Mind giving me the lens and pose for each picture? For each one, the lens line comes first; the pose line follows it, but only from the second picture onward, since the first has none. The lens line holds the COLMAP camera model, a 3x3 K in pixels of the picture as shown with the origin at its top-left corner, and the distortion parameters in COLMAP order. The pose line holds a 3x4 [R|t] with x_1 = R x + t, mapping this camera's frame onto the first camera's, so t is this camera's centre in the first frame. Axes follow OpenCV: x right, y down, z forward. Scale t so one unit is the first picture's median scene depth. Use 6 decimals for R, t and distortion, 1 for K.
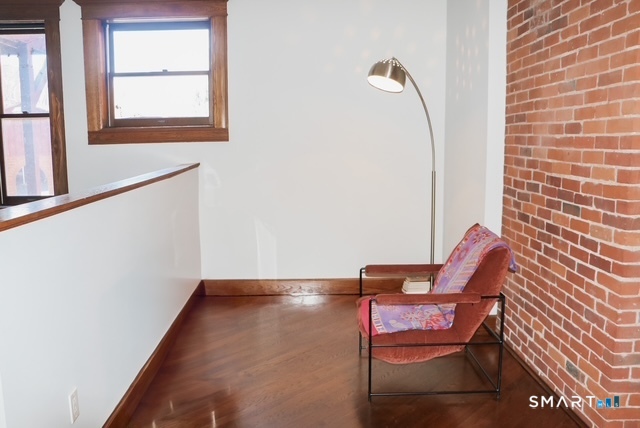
lens RADIAL K [[521.6, 0, 320.0], [0, 521.6, 214.0], [0, 0, 1]] dist [-0.097092, 0.006589]
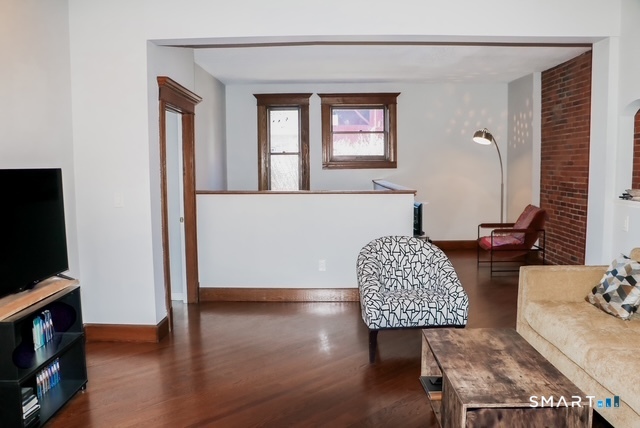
lens RADIAL K [[521.6, 0, 320.0], [0, 521.6, 214.0], [0, 0, 1]] dist [-0.097092, 0.006589]
pose [[0.999687, -0.001558, -0.024971, -0.588567], [0.000310, 0.998754, -0.049906, 0.180777], [0.025018, 0.049883, 0.998442, -1.330869]]
